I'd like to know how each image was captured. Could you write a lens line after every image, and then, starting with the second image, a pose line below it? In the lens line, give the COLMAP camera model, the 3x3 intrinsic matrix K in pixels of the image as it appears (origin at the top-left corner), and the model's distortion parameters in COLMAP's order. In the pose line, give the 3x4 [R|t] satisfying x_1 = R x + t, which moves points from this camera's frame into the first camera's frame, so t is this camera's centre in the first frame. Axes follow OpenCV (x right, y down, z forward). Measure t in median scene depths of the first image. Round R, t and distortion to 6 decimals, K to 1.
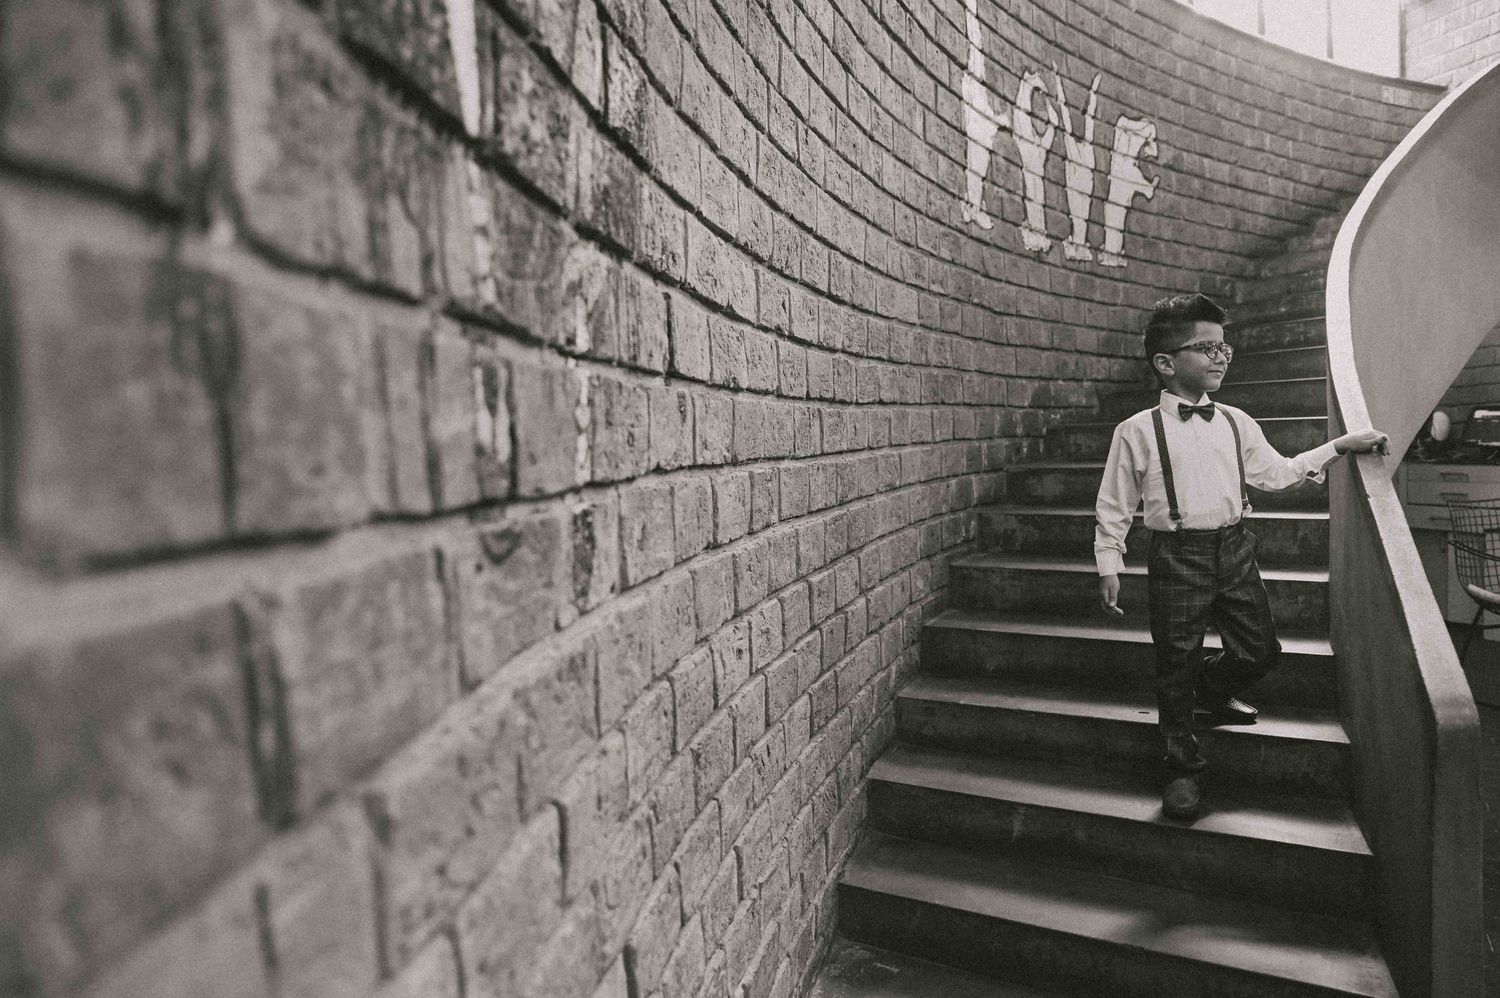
lens RADIAL K [[1098.3, 0, 744.6], [0, 1098.3, 502.9], [0, 0, 1]] dist [-0.090286, 0.034073]
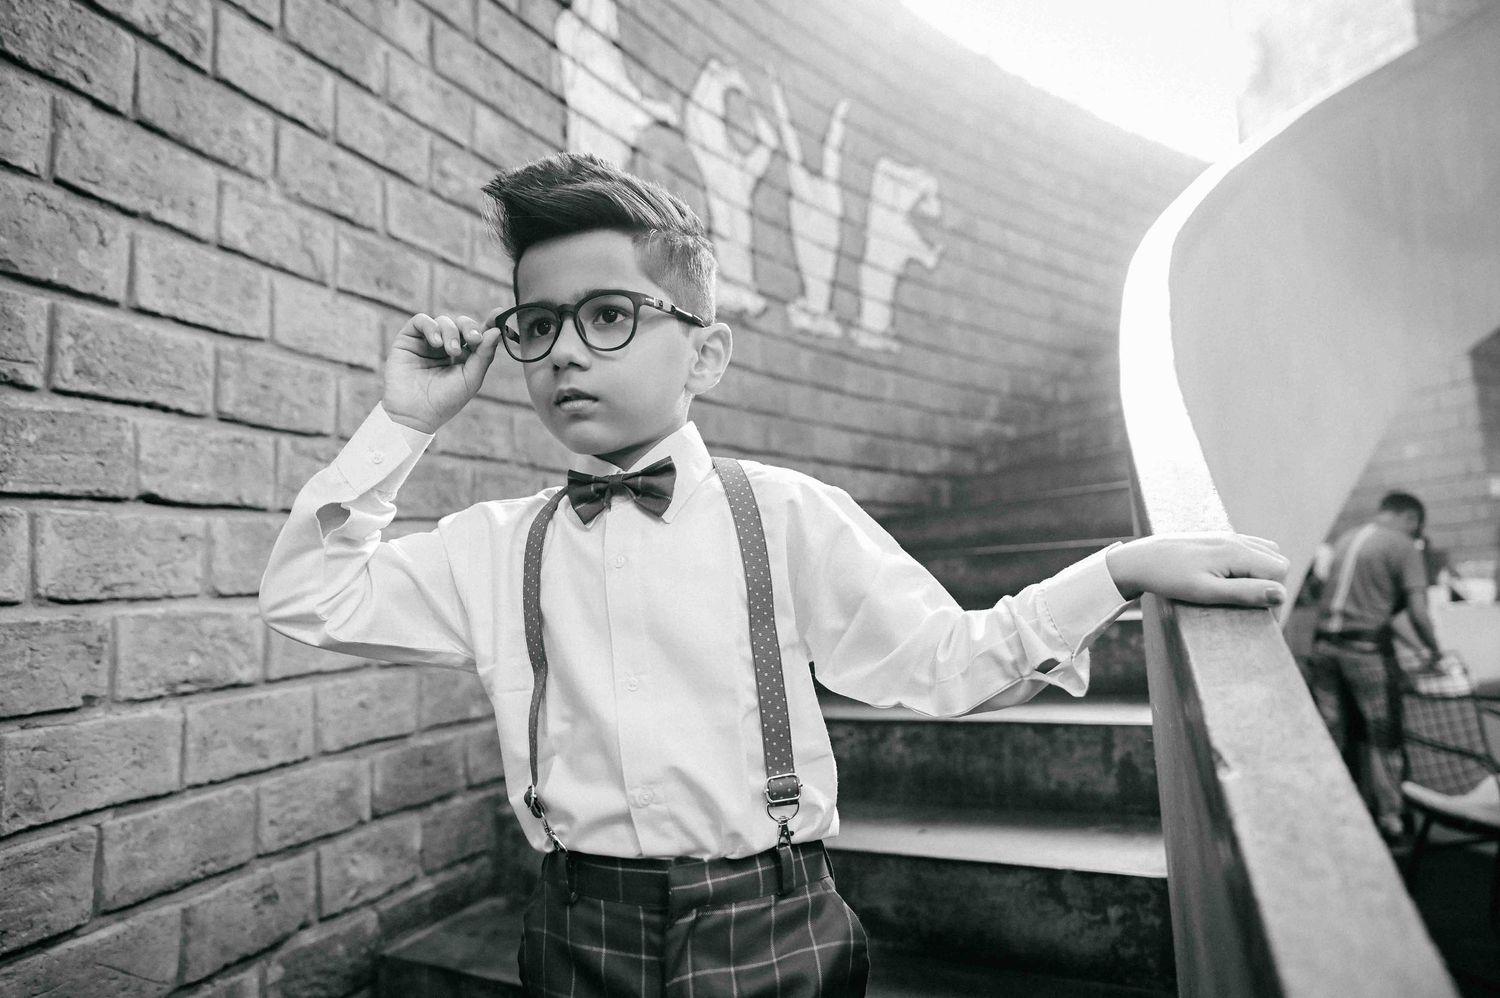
lens RADIAL K [[1003.5, 0, 733.8], [0, 1003.5, 502.6], [0, 0, 1]] dist [-0.027524, 0.008061]
pose [[0.998537, -0.008208, 0.053444, 0.339926], [0.016063, 0.988818, -0.148261, -0.025117], [-0.051629, 0.148903, 0.987503, 0.570287]]
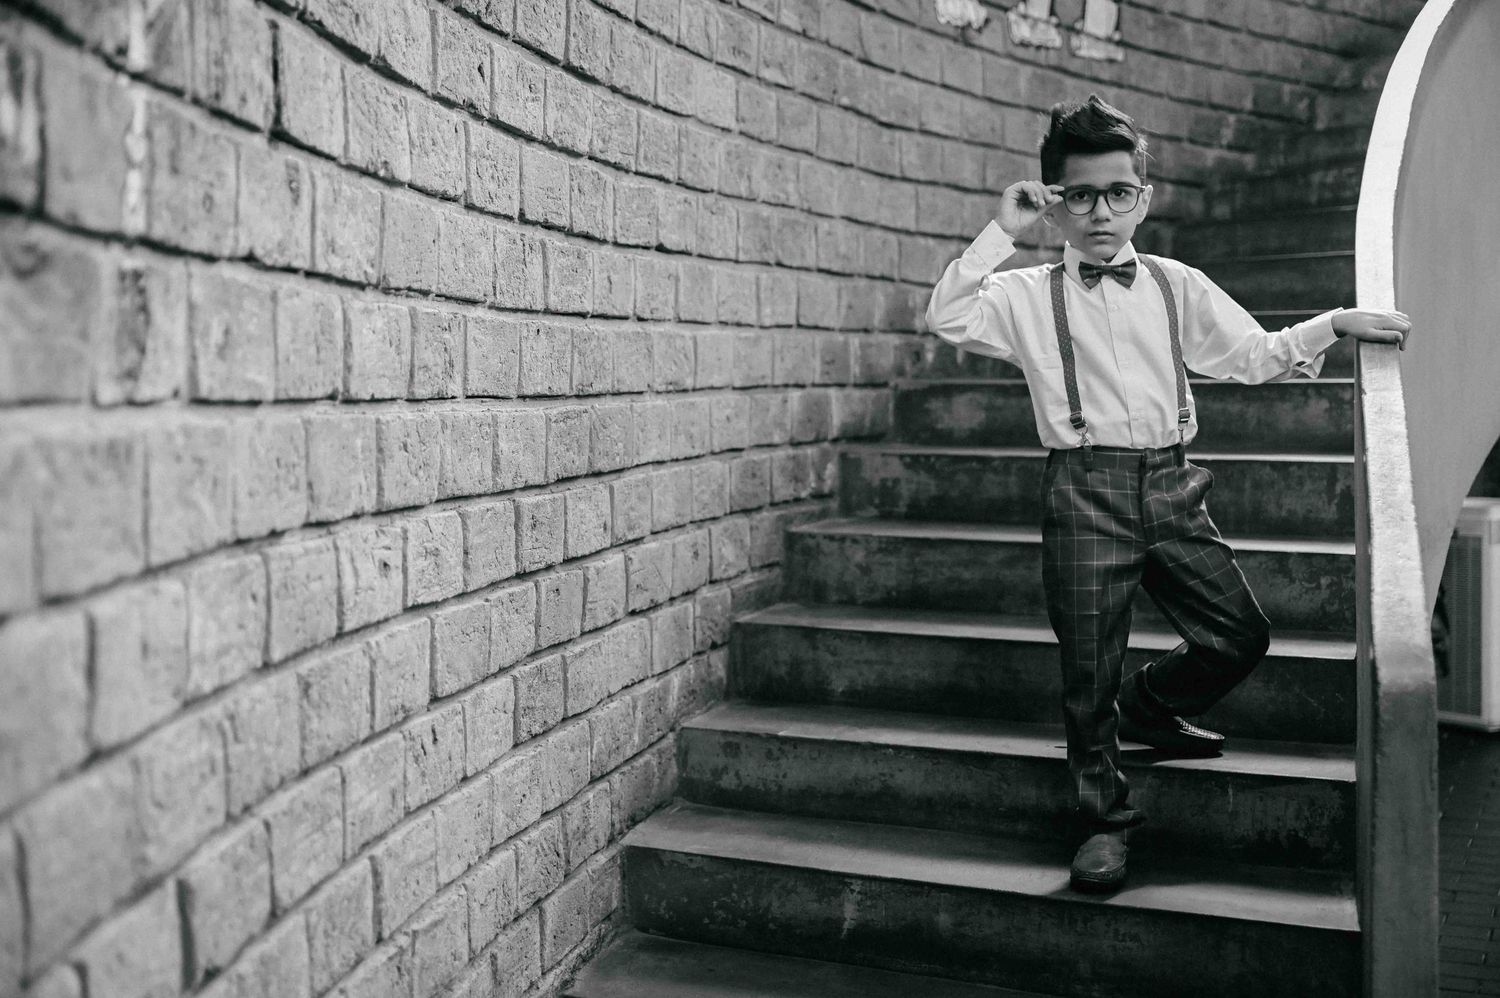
lens RADIAL K [[2075.9, 0, 751.7], [0, 2075.9, 490.8], [0, 0, 1]] dist [-0.009364, 0.000000]
pose [[0.993020, 0.023083, 0.115662, 0.041546], [-0.021994, 0.999701, -0.010685, 0.057266], [-0.115874, 0.008067, 0.993231, -0.177005]]
